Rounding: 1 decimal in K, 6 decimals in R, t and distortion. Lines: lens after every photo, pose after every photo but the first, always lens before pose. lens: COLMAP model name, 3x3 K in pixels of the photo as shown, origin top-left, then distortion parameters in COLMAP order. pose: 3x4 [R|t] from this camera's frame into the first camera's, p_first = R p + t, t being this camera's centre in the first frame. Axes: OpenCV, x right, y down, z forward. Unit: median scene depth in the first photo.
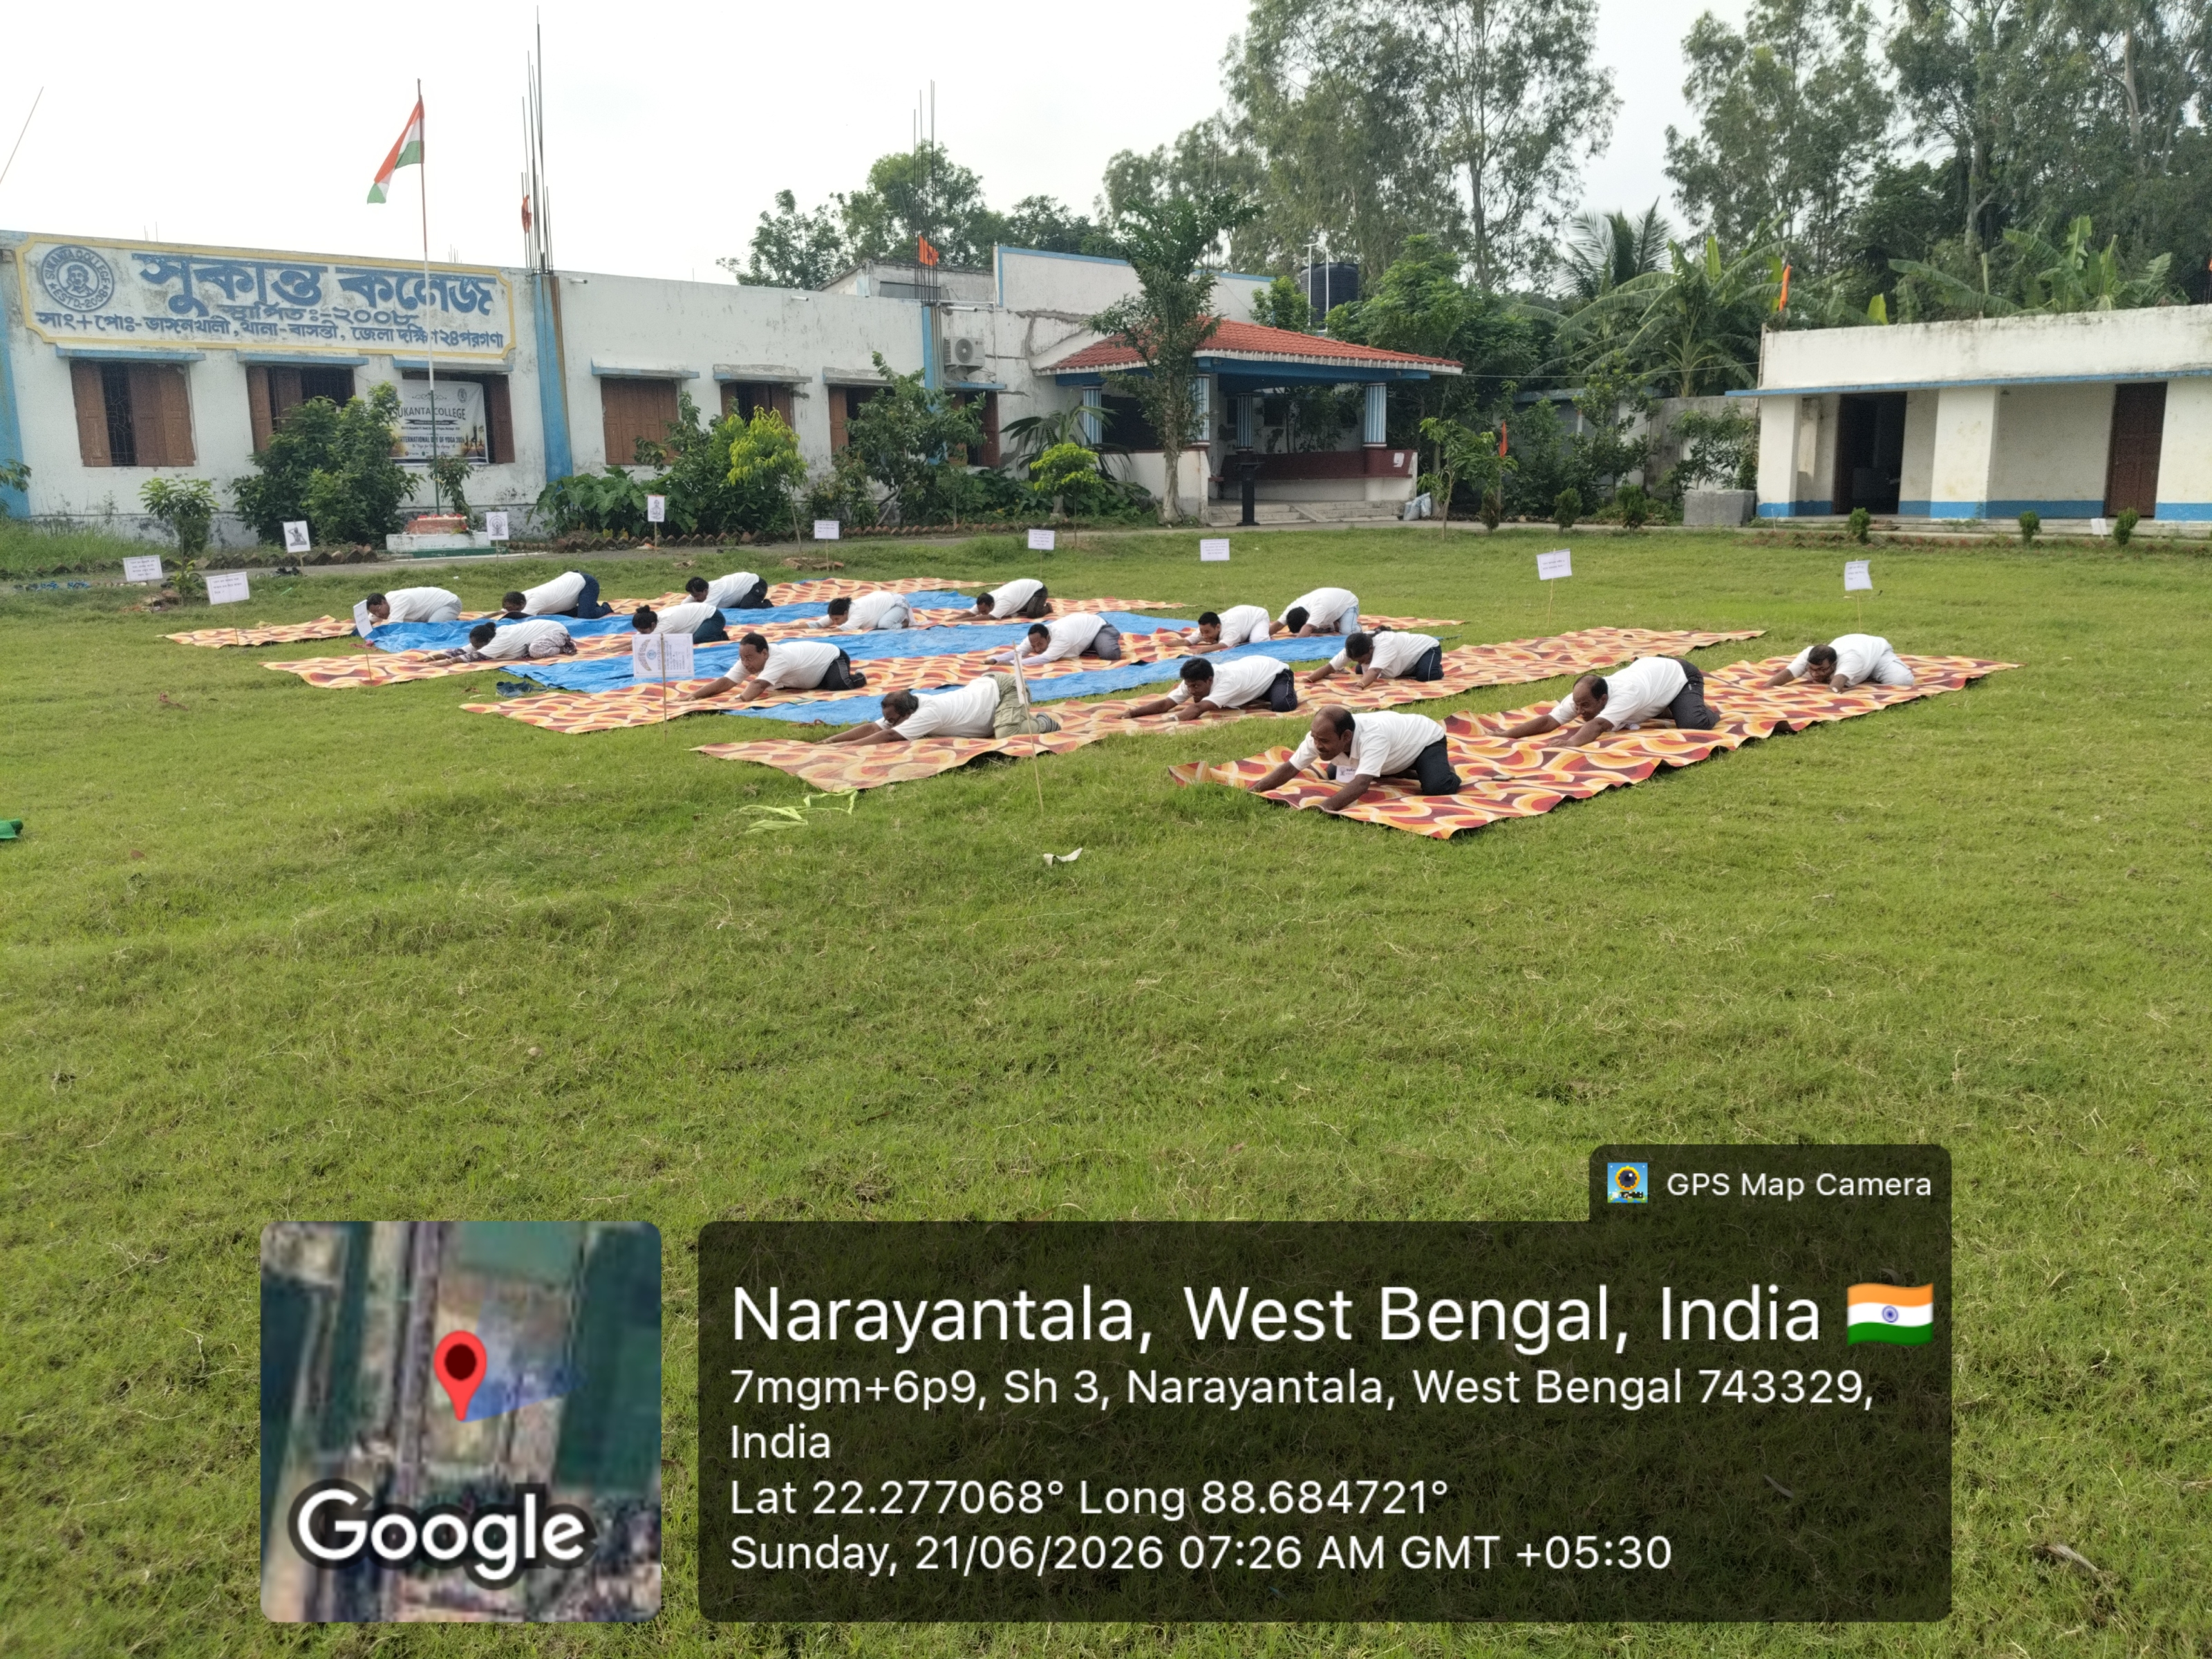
lens RADIAL K [[1692.1, 0, 1150.5], [0, 1692.1, 795.6], [0, 0, 1]] dist [0.040790, -0.108902]
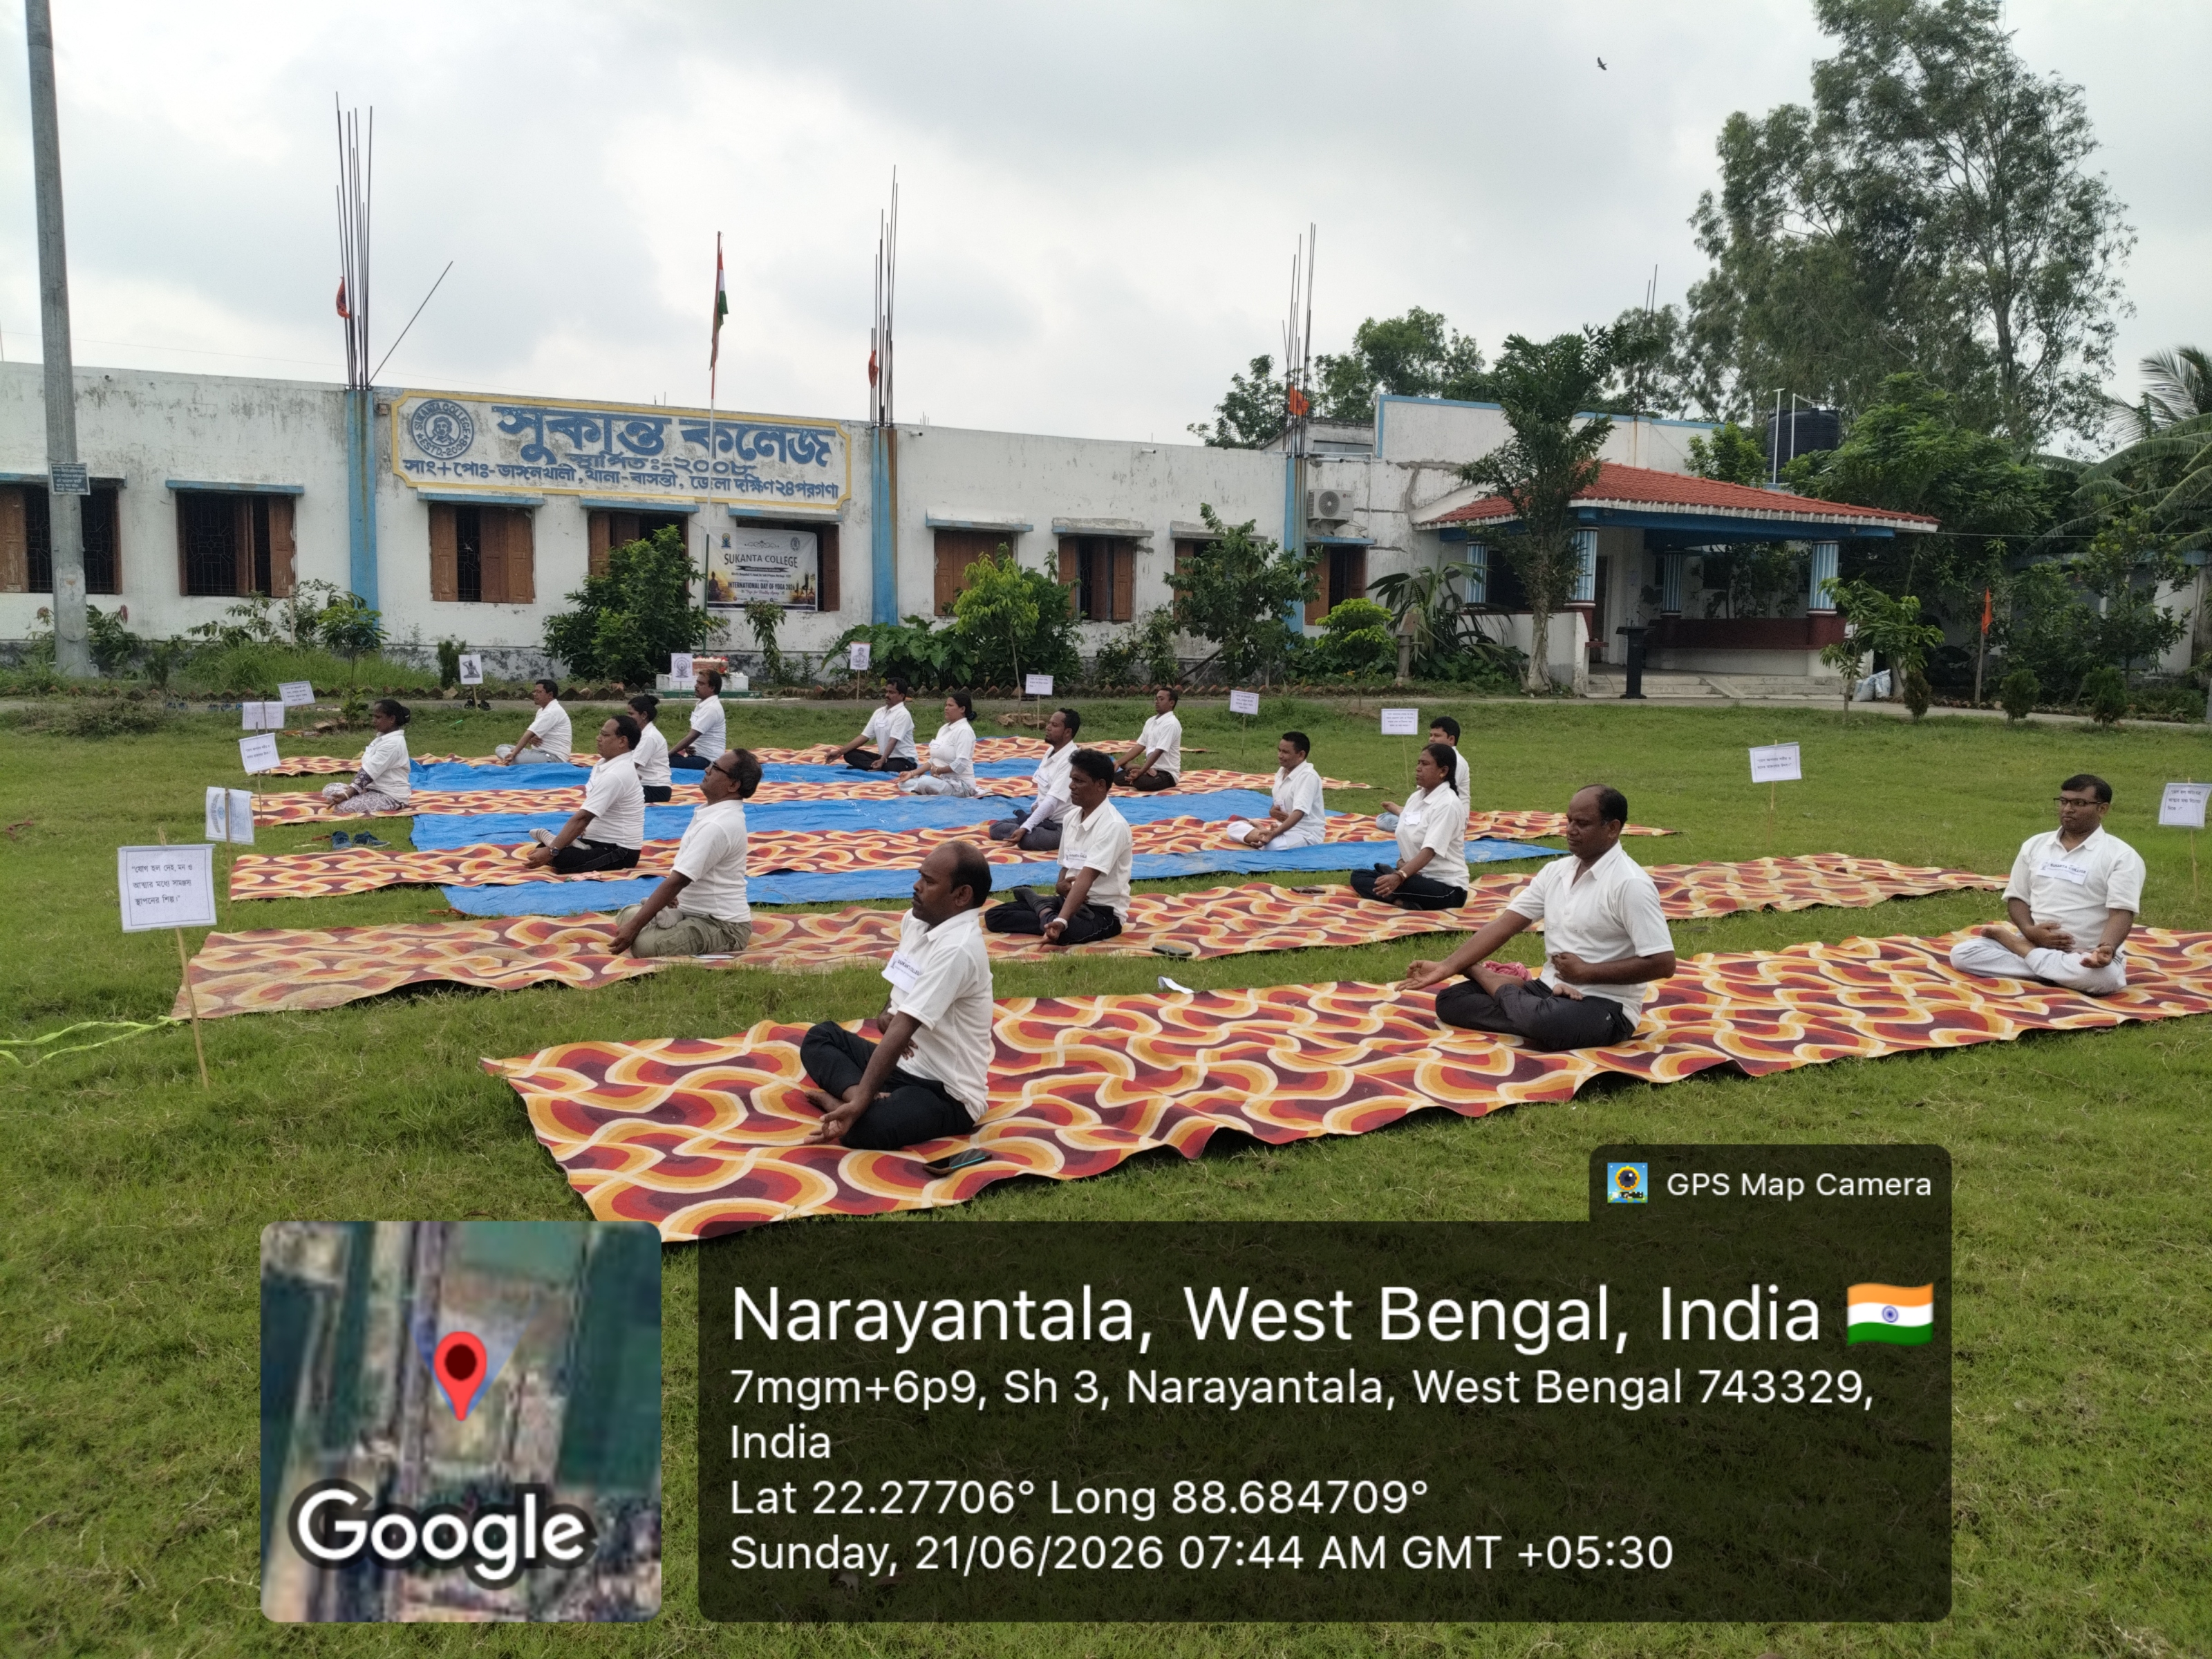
lens RADIAL K [[1703.8, 0, 1118.3], [0, 1703.8, 823.6], [0, 0, 1]] dist [0.061604, -0.153222]
pose [[0.937874, 0.061207, -0.341536, 0.139142], [-0.089514, 0.993680, -0.067731, -0.017678], [0.335232, 0.094095, 0.937425, 0.123848]]
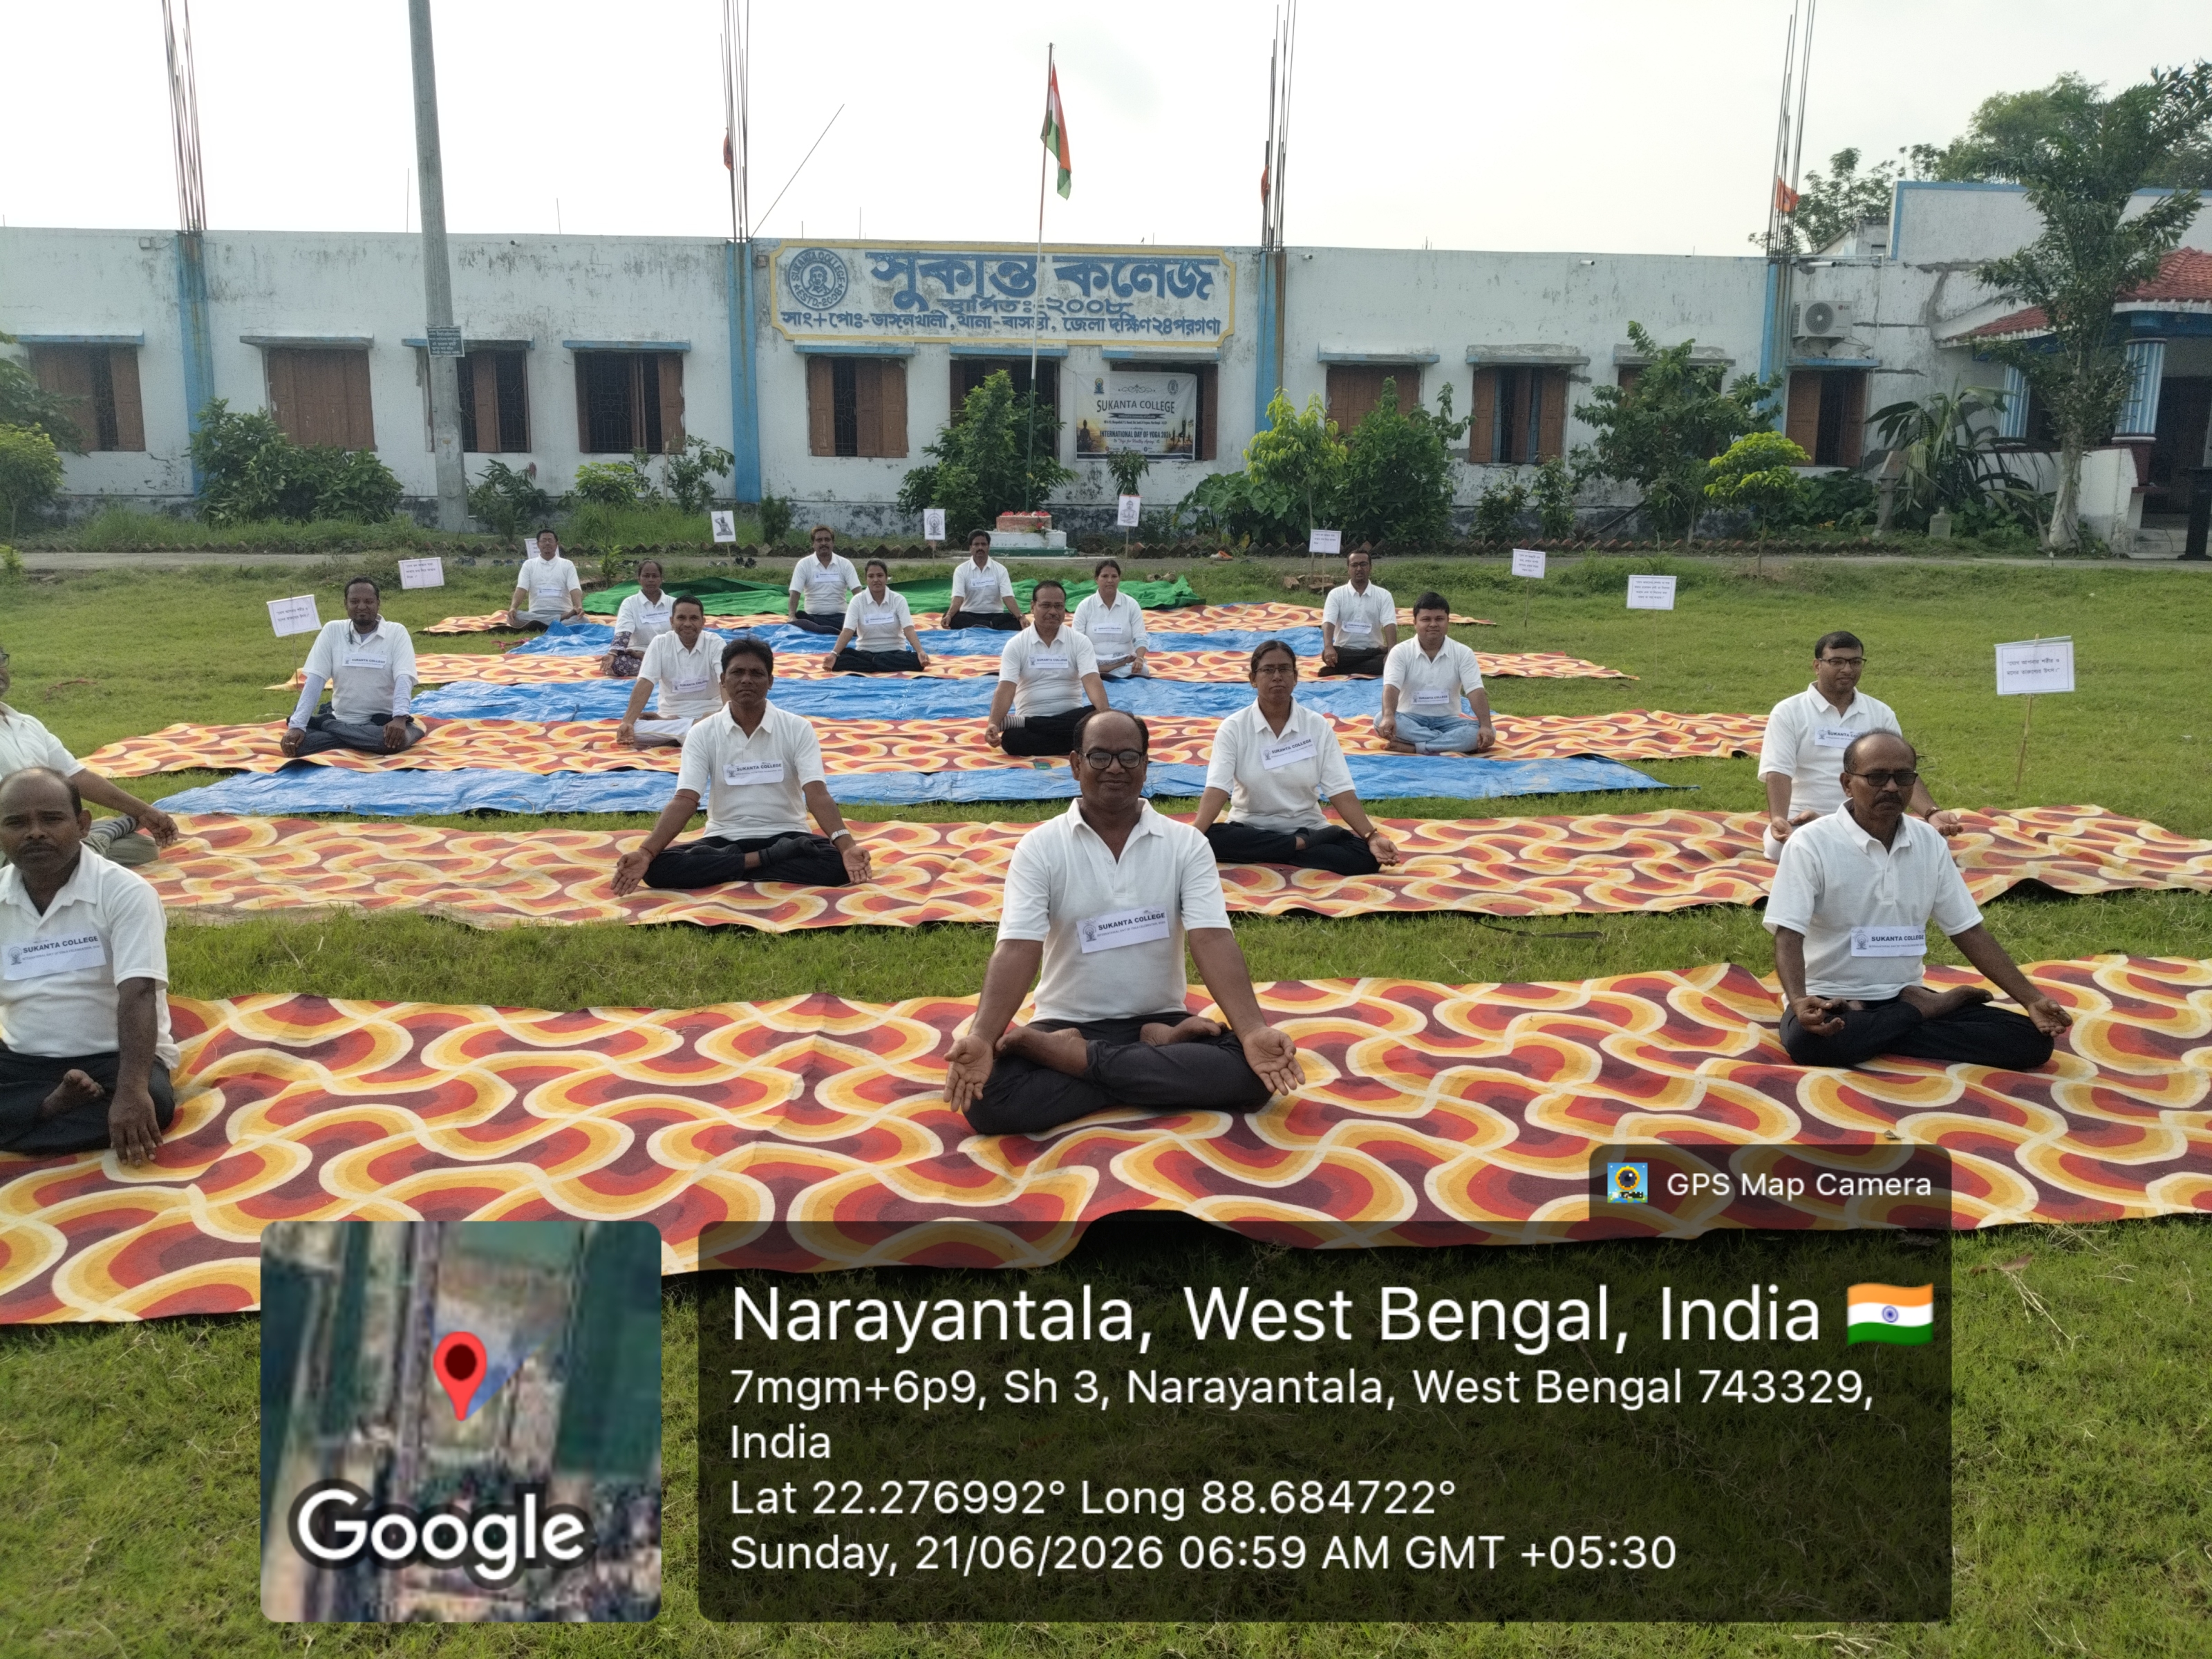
lens RADIAL K [[1719.9, 0, 1106.0], [0, 1719.9, 829.5], [0, 0, 1]] dist [0.067399, -0.172043]
pose [[0.759808, 0.141965, -0.634459, 0.216410], [-0.135722, 0.989003, 0.058761, -0.044199], [0.635823, 0.041463, 0.770720, 0.249866]]
